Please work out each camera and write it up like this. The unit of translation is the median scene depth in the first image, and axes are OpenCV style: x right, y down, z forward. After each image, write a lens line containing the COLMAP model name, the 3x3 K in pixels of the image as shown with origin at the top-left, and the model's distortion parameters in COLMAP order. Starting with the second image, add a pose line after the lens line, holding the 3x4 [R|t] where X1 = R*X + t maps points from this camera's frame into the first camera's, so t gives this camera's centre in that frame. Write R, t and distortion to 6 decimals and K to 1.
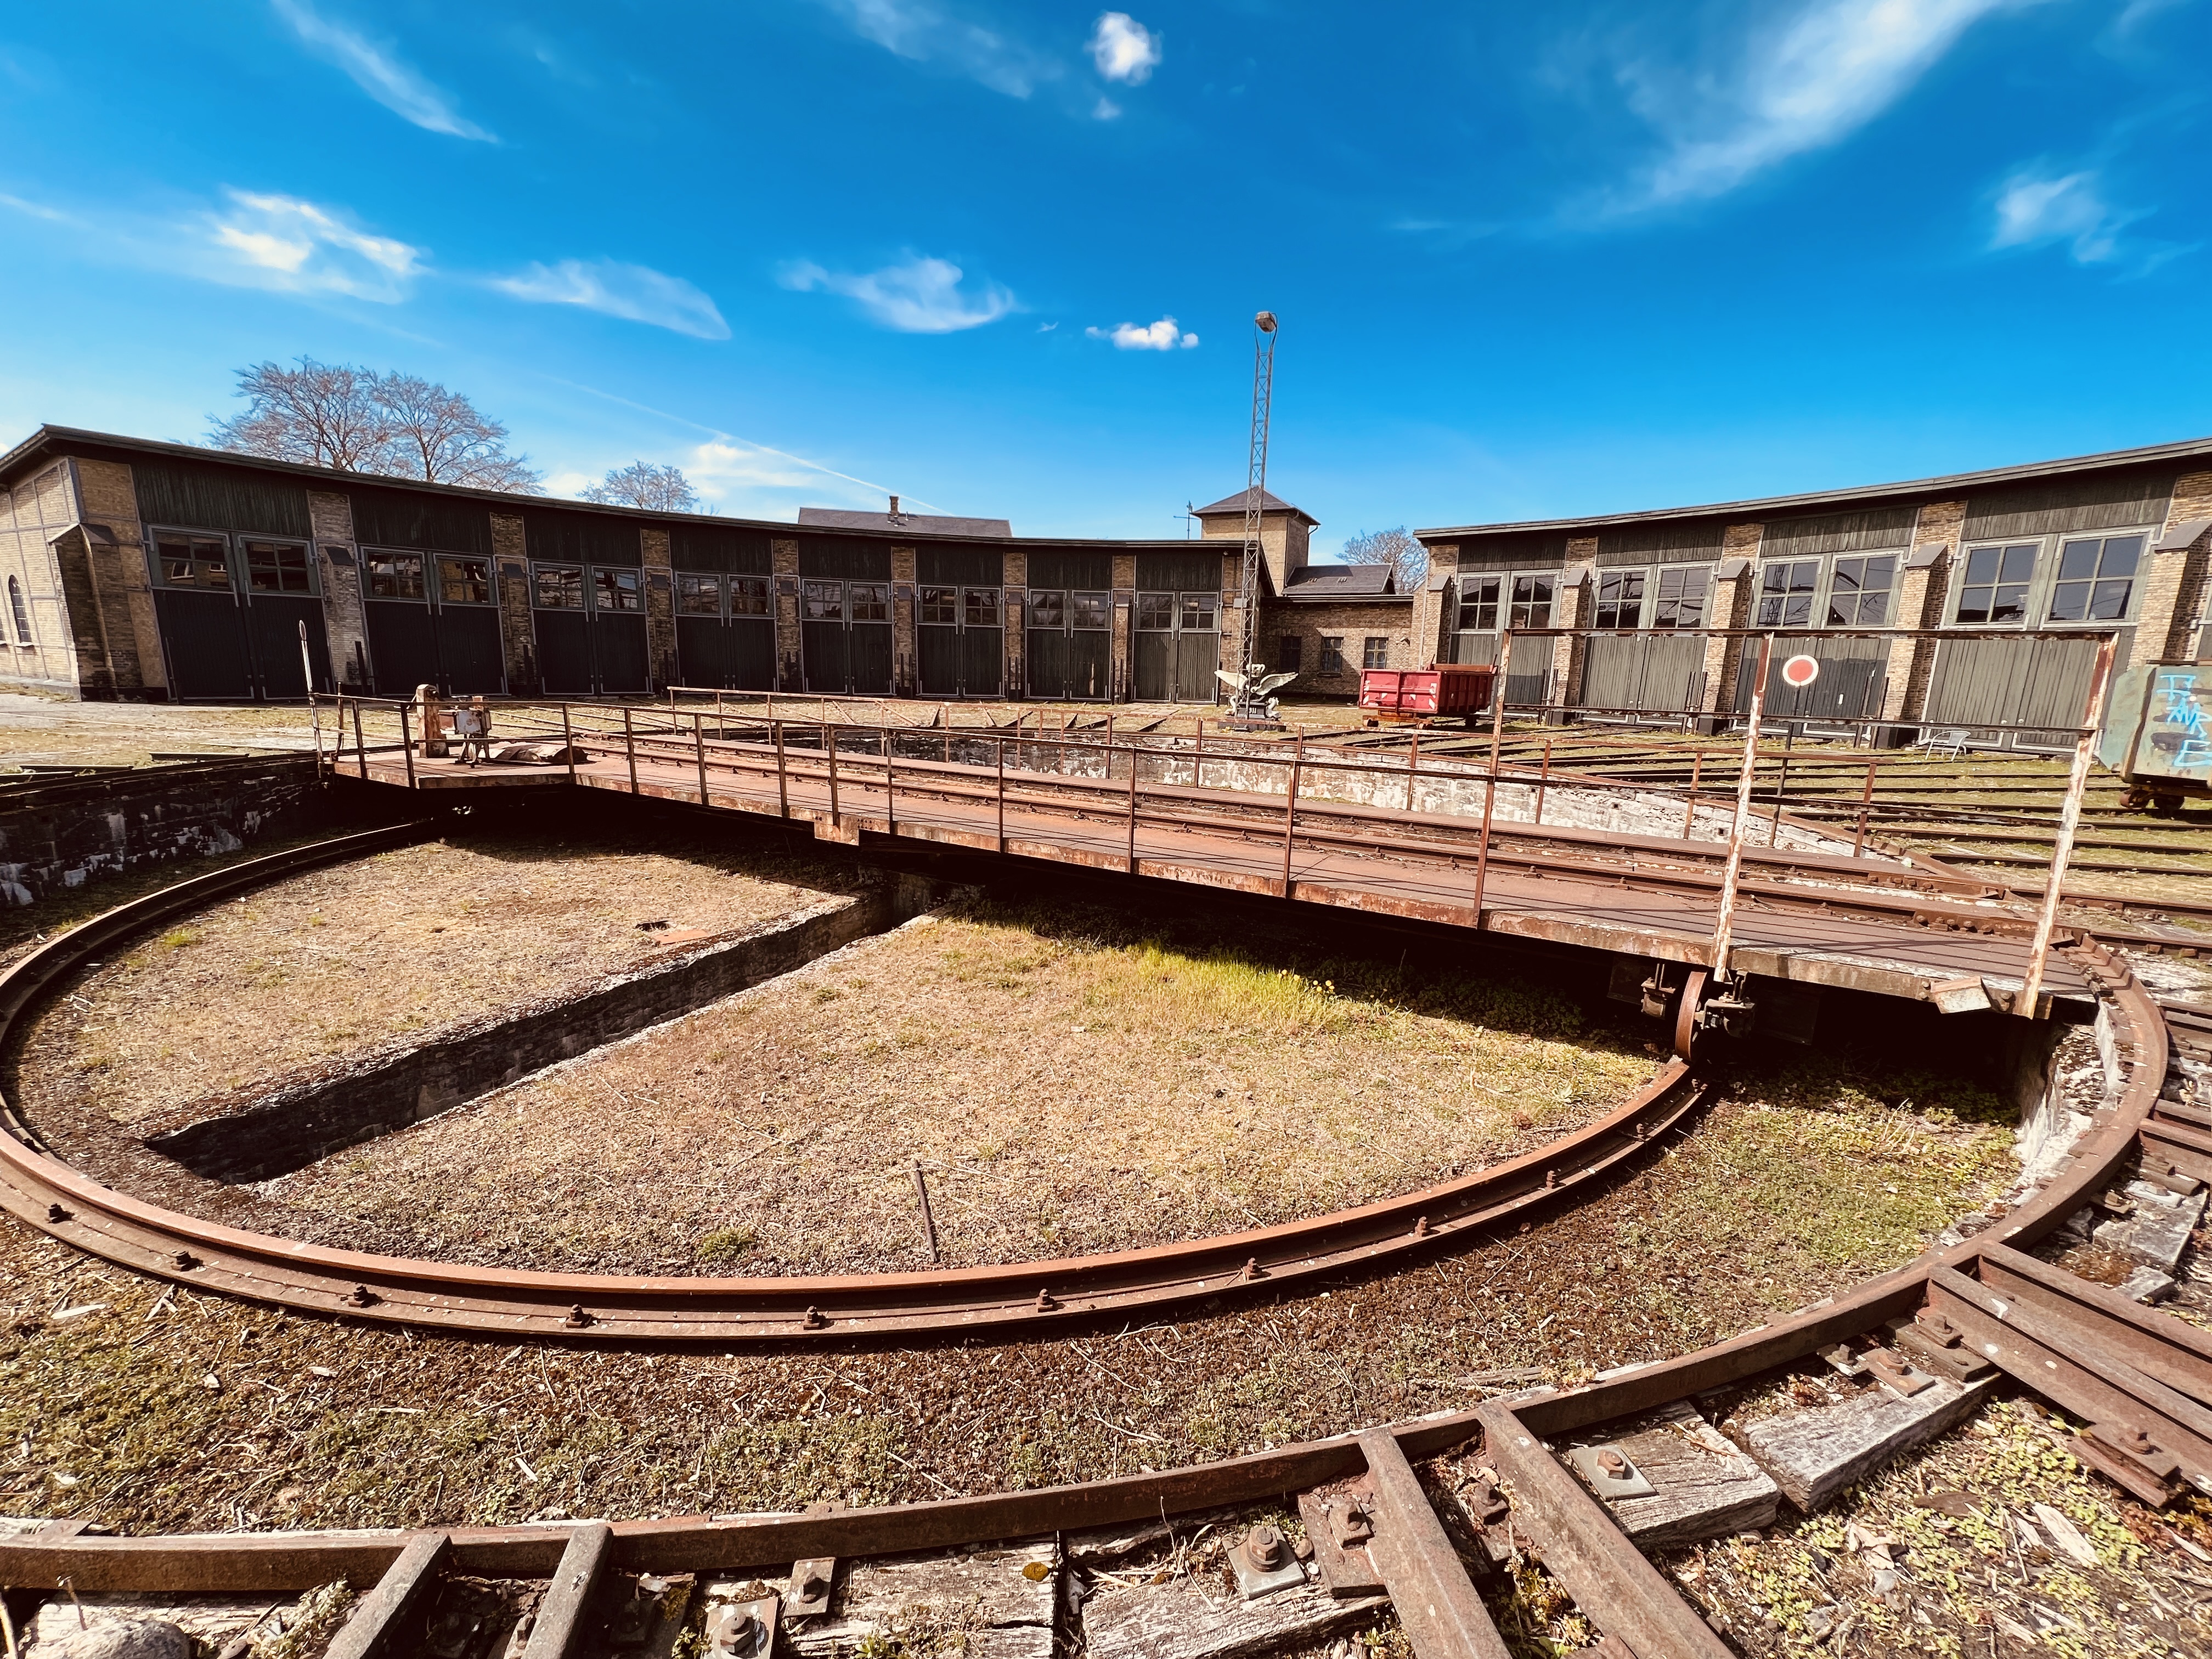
lens RADIAL K [[883.9, 0, 1104.2], [0, 883.9, 835.2], [0, 0, 1]] dist [-0.001824, 0.000461]
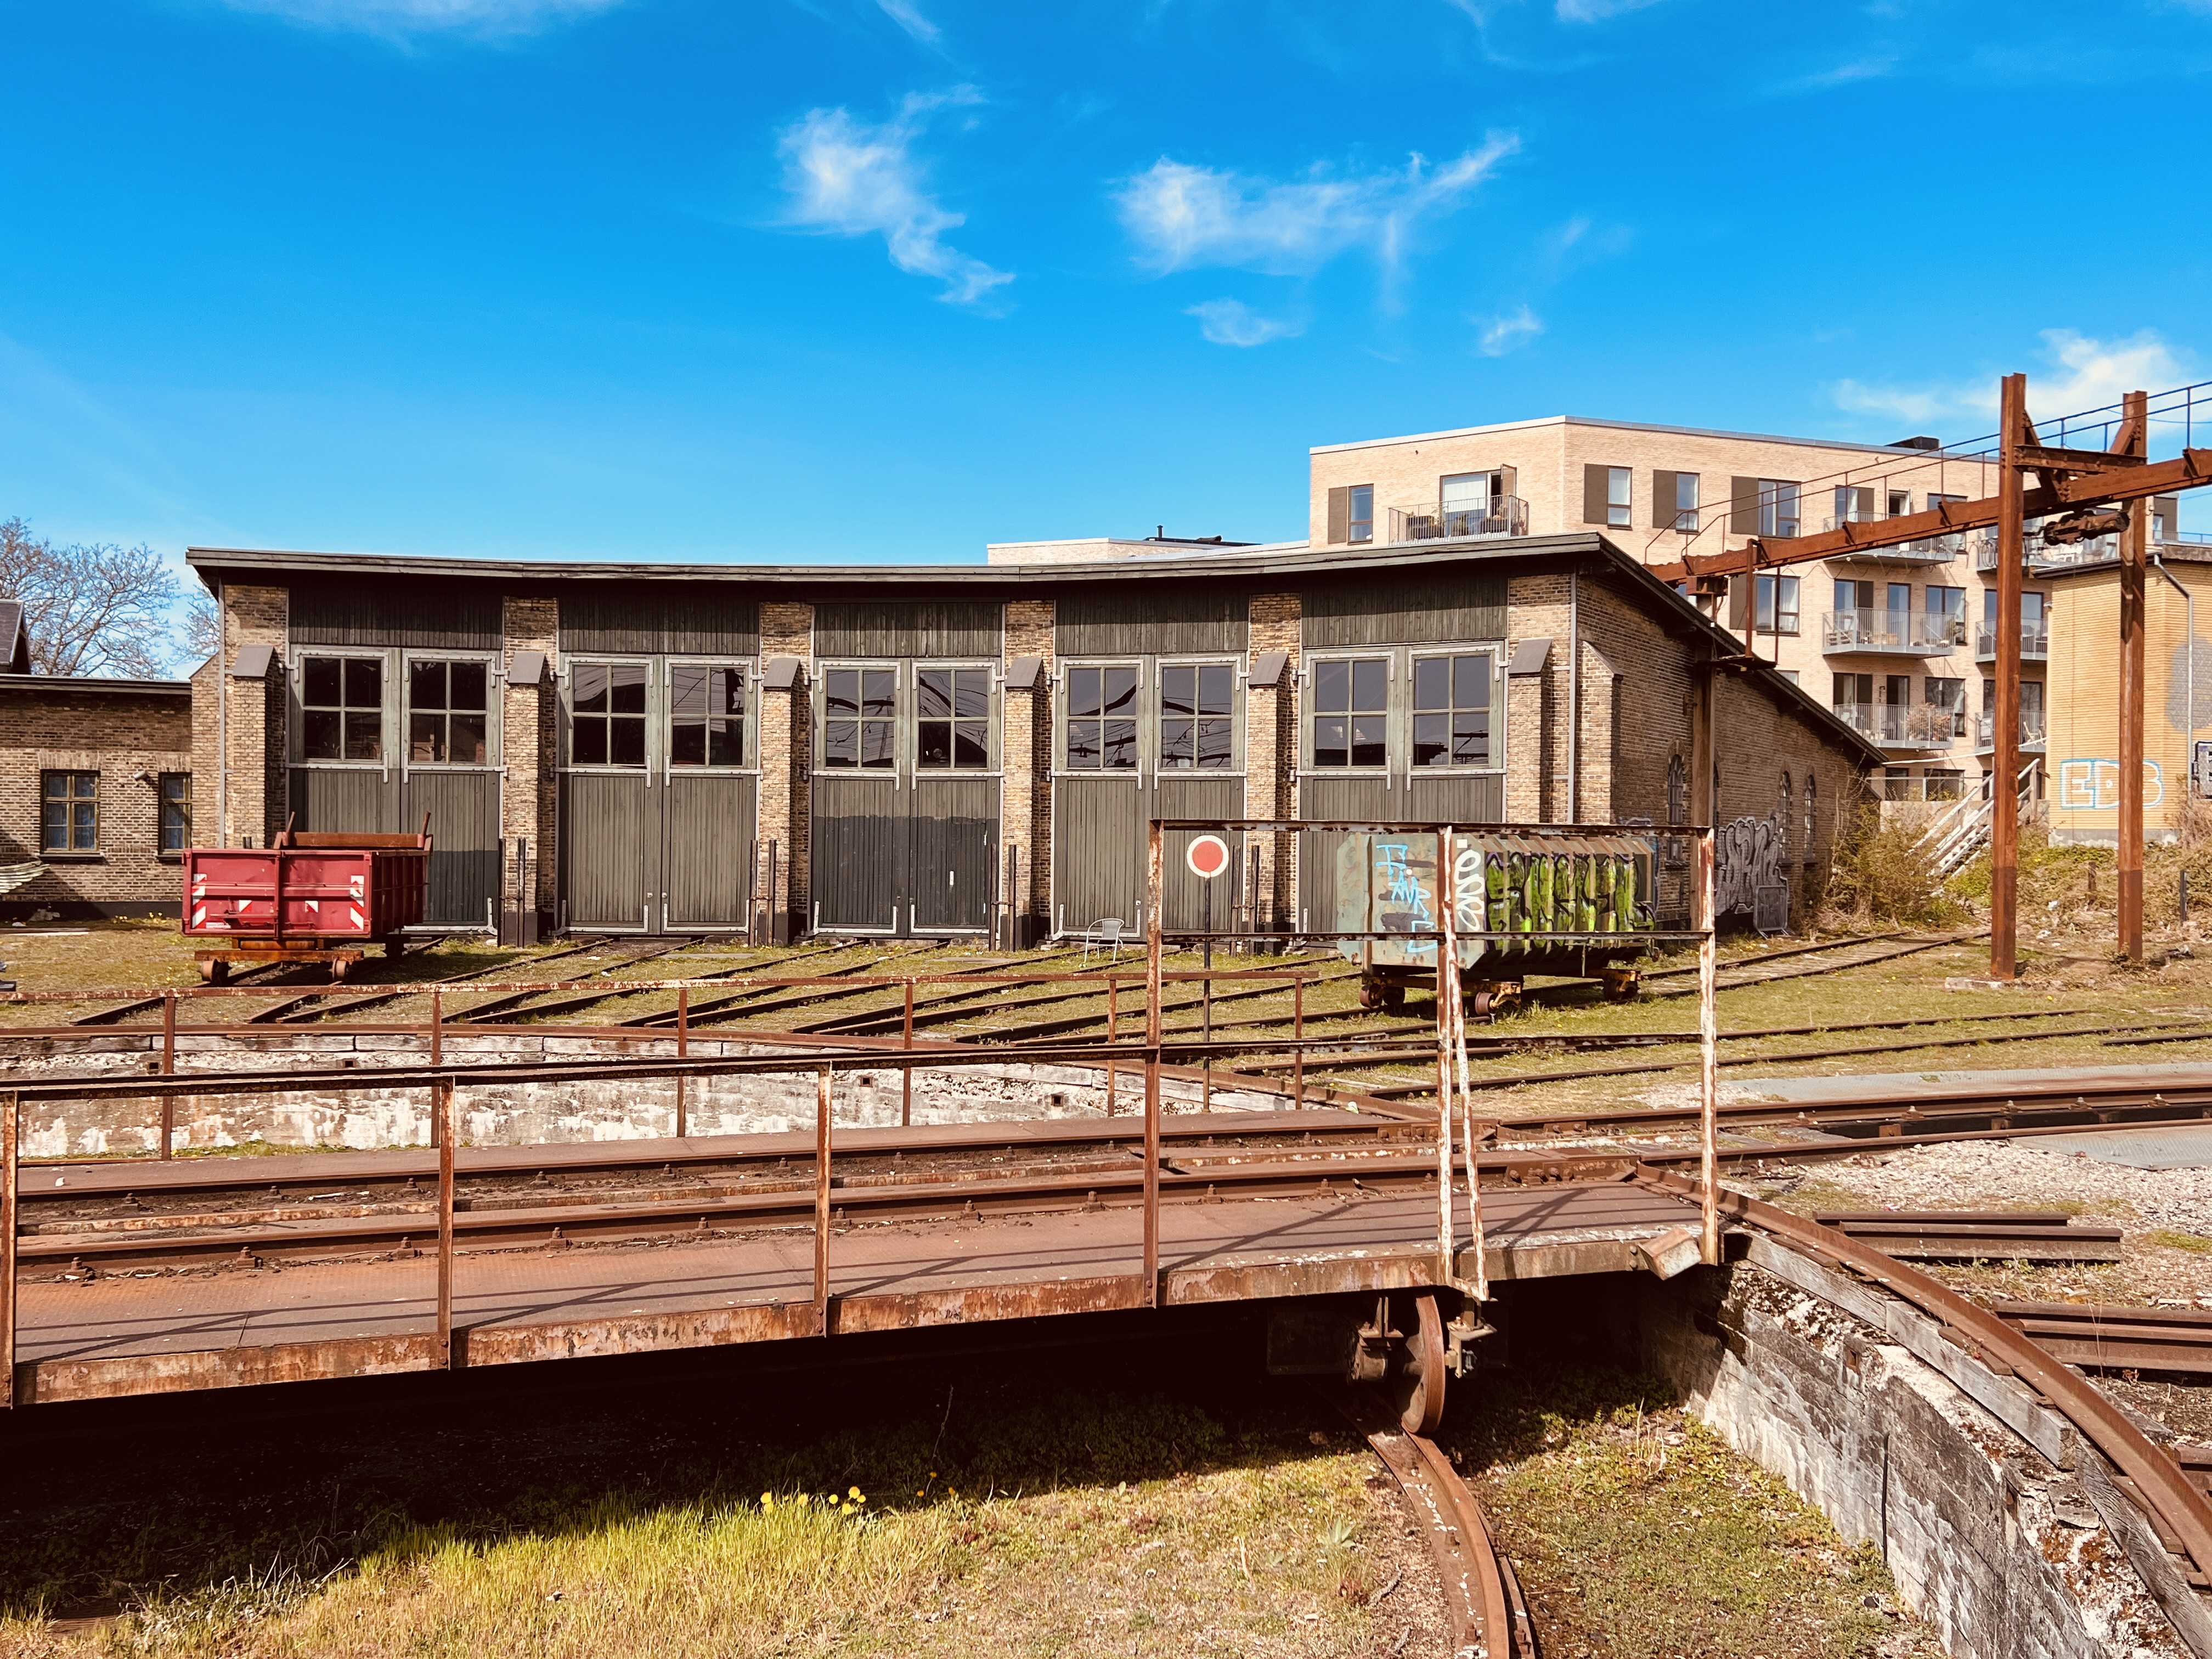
lens RADIAL K [[1873.2, 0, 1114.0], [0, 1873.2, 841.5], [0, 0, 1]] dist [0.109859, -0.178668]
pose [[0.629365, -0.018621, 0.776887, -0.151450], [0.154825, 0.982676, -0.101871, -0.020345], [-0.761531, 0.184396, 0.621345, 0.043913]]
